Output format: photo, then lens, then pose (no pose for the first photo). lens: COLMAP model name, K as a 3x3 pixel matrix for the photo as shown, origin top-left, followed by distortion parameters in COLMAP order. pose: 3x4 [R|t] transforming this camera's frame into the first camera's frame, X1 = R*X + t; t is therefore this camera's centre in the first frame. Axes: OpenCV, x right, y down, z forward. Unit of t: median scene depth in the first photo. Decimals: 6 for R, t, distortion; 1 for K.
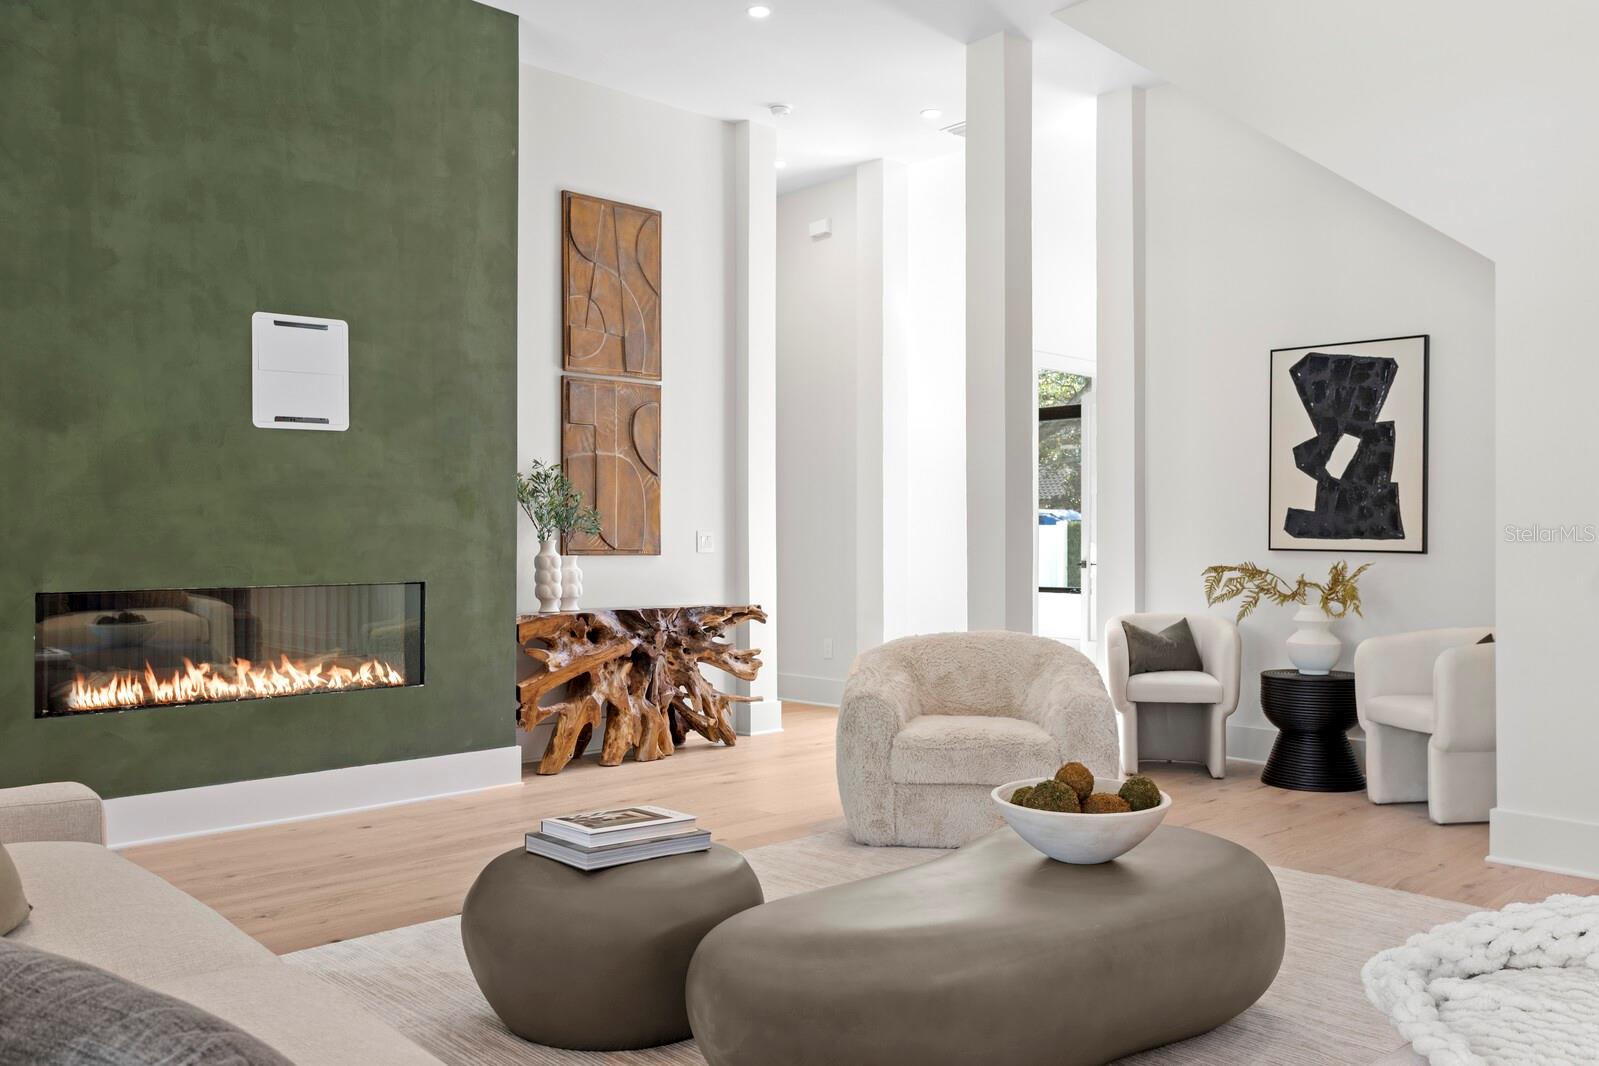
lens RADIAL K [[1275.6, 0, 806.6], [0, 1275.6, 519.5], [0, 0, 1]] dist [0.034924, -0.004107]
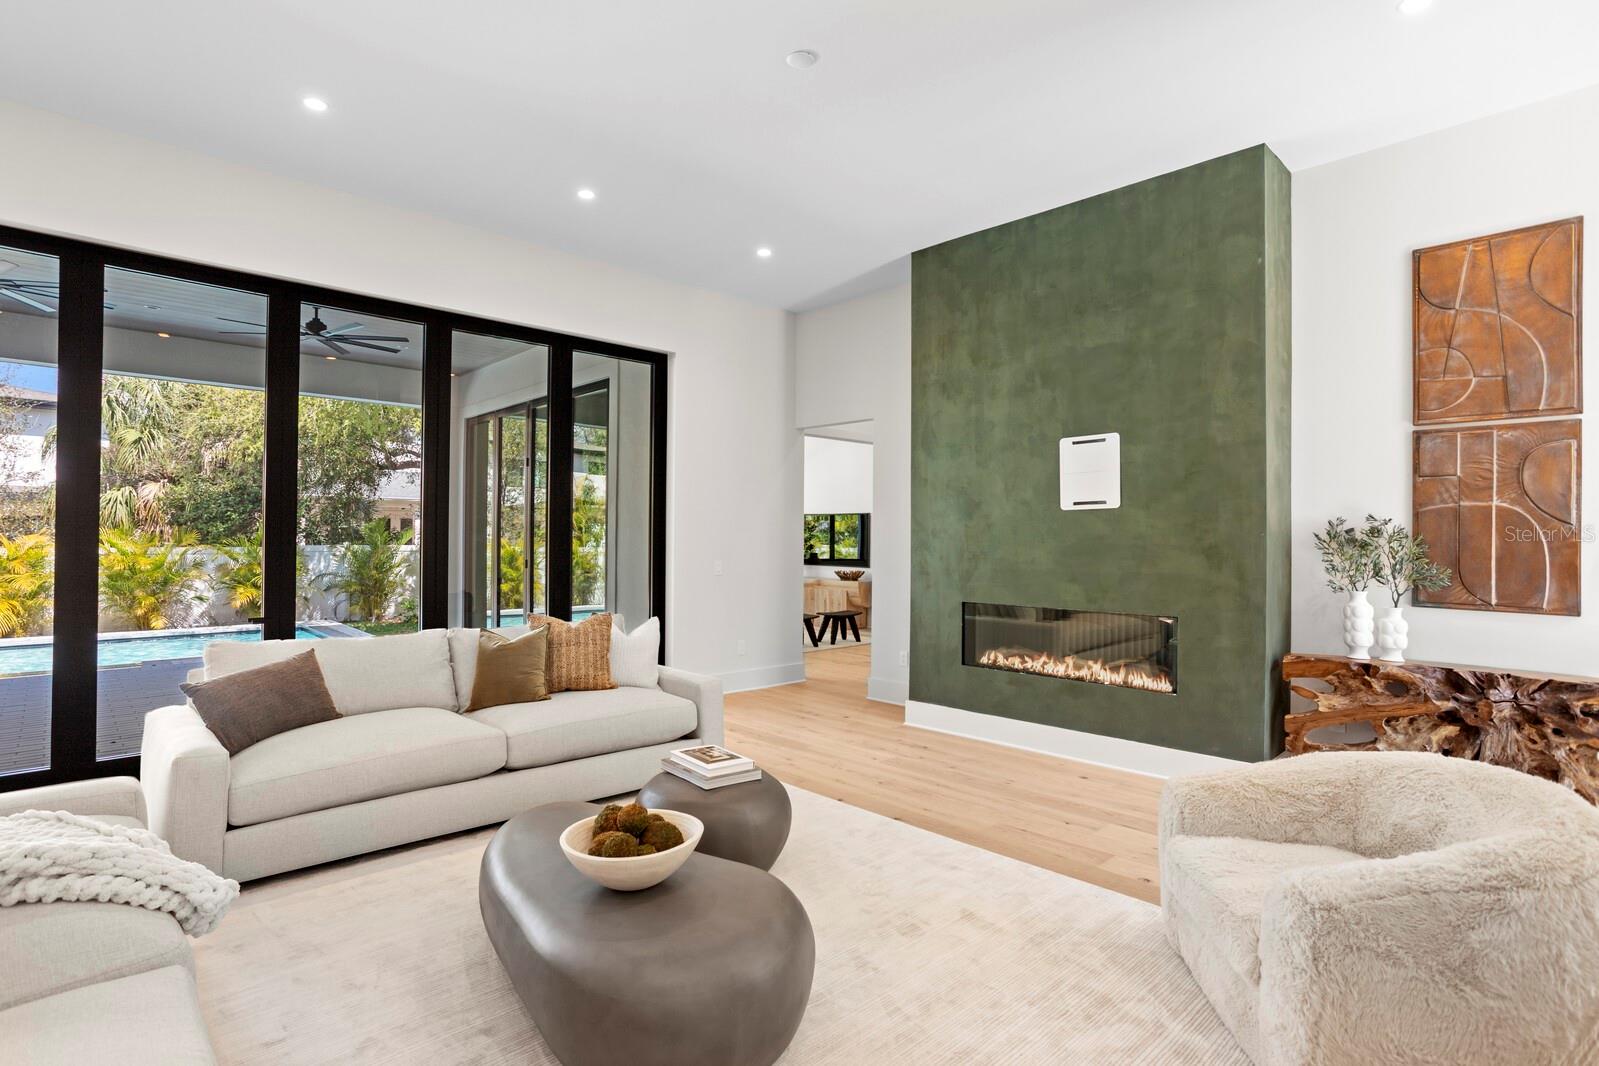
lens RADIAL K [[797.3, 0, 812.5], [0, 797.3, 529.0], [0, 0, 1]] dist [-0.030377, 0.016447]
pose [[0.023096, -0.011808, -0.999664, 0.497865], [0.003833, 0.999924, -0.011722, -0.033180], [0.999726, -0.003561, 0.023140, 0.585537]]
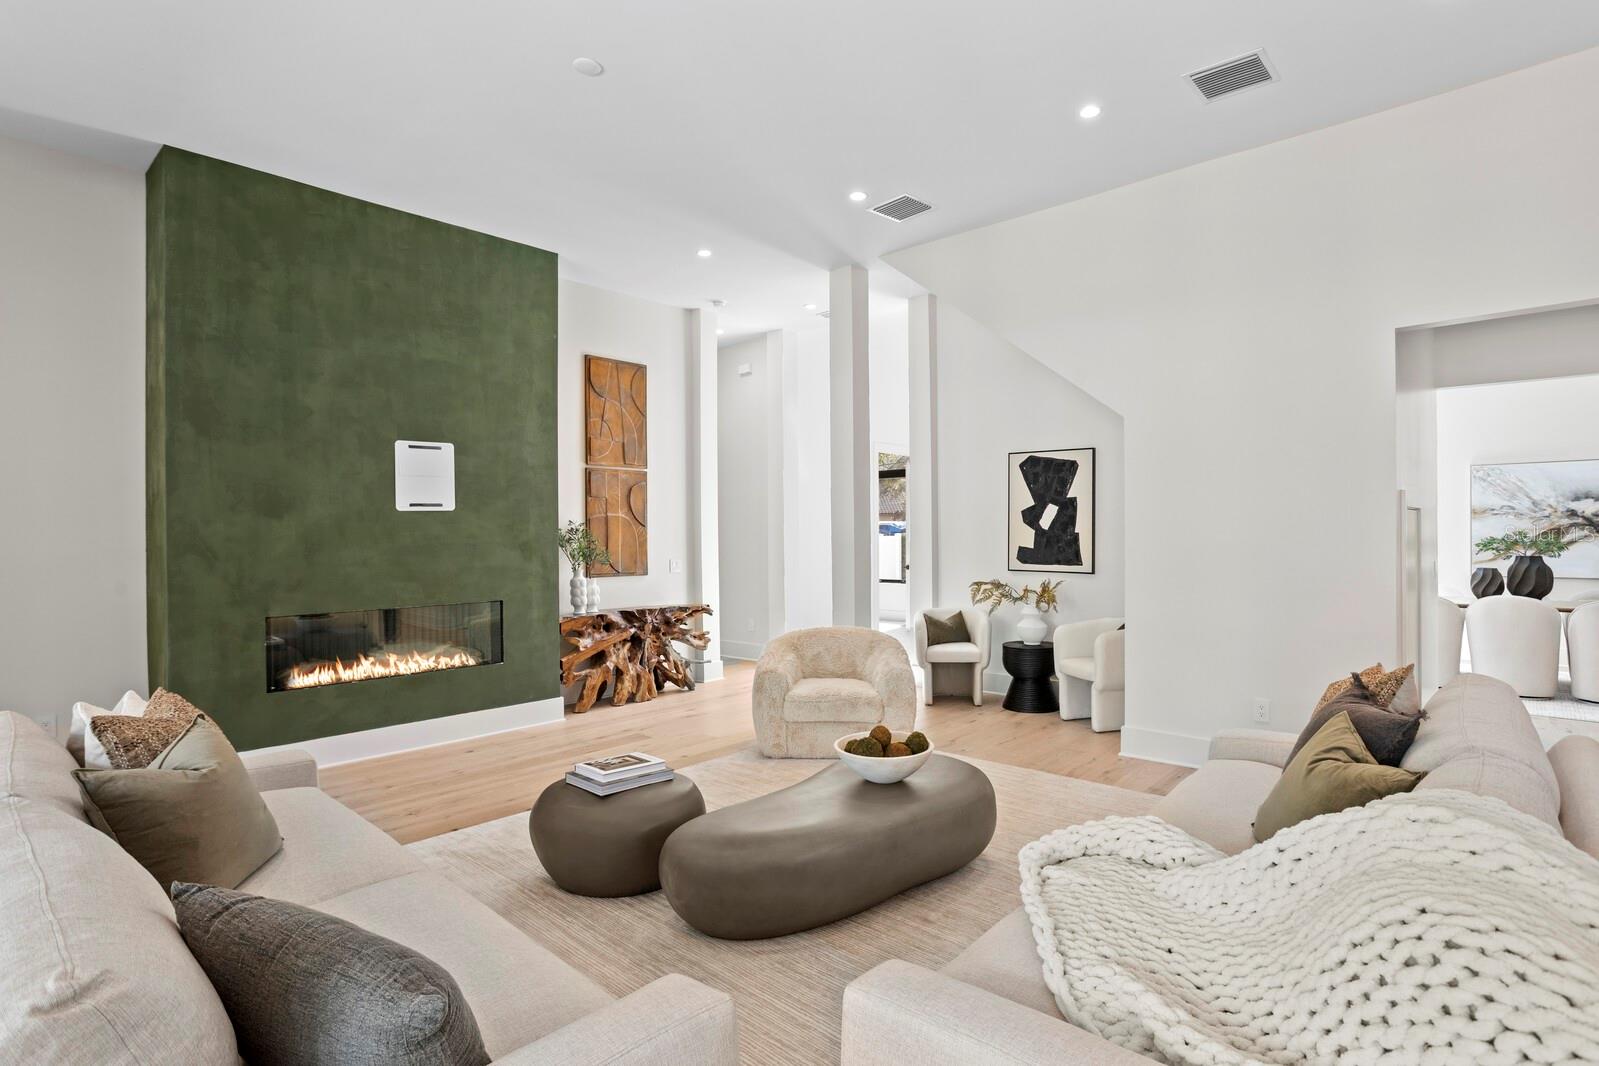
lens RADIAL K [[797.3, 0, 798.7], [0, 797.3, 535.6], [0, 0, 1]] dist [-0.030377, 0.016447]
pose [[0.997639, -0.009061, 0.068082, 0.012110], [0.008092, 0.999862, 0.014493, -0.044615], [-0.068204, -0.013908, 0.997574, -0.041532]]
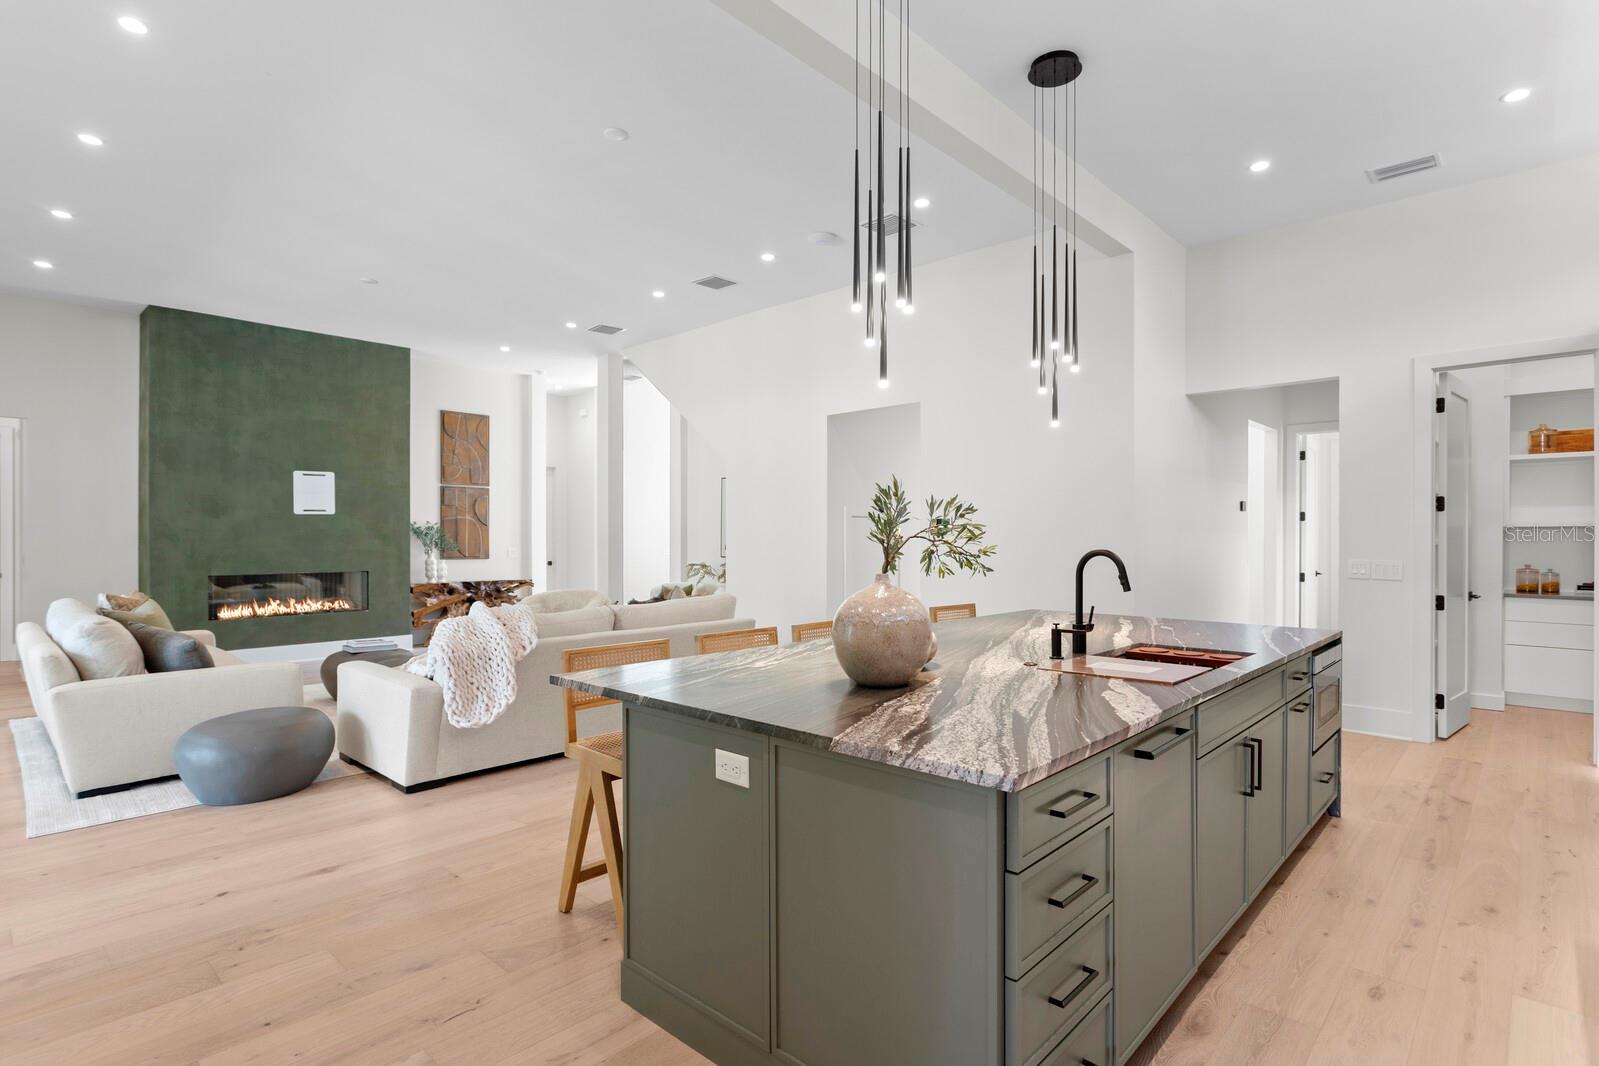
lens RADIAL K [[769.5, 0, 784.1], [0, 769.5, 546.7], [0, 0, 1]] dist [0.000002, 0.001805]
pose [[0.998706, 0.001229, 0.050840, 0.454825], [-0.002514, 0.999679, 0.025223, -0.040768], [-0.050792, -0.025318, 0.998388, -0.592058]]
